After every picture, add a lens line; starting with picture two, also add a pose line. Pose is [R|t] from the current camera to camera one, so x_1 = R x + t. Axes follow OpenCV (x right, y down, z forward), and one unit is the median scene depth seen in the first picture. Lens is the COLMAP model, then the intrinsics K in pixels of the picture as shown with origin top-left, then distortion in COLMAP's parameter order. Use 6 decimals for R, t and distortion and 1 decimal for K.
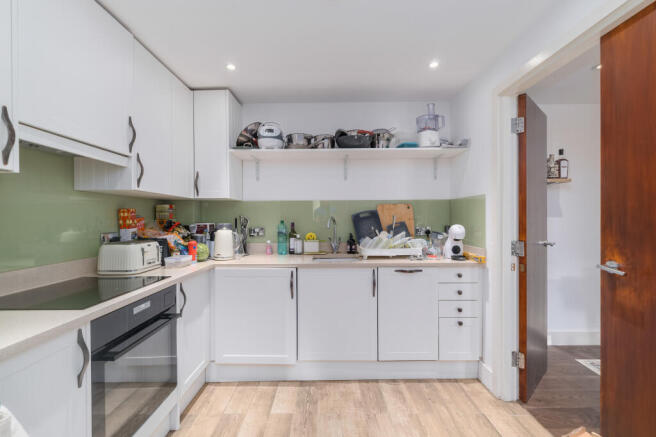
lens RADIAL K [[283.3, 0, 326.3], [0, 283.3, 219.9], [0, 0, 1]] dist [0.003233, -0.000286]
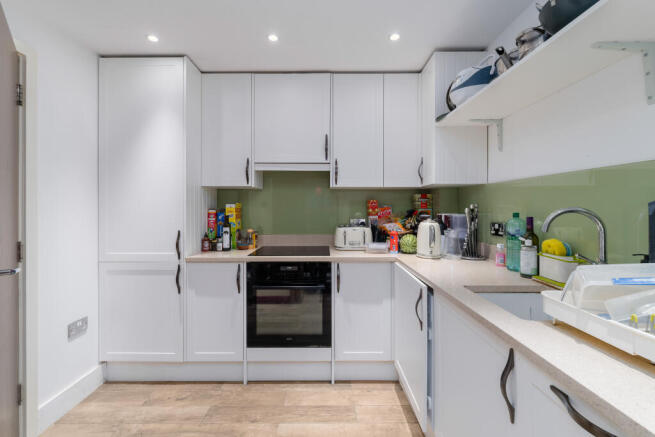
lens RADIAL K [[282.8, 0, 312.4], [0, 282.8, 205.3], [0, 0, 1]] dist [0.003233, -0.000286]
pose [[0.006876, 0.000292, -0.999976, 0.562814], [-0.005509, 0.999985, 0.000254, -0.015336], [0.999961, 0.005508, 0.006877, 0.755908]]
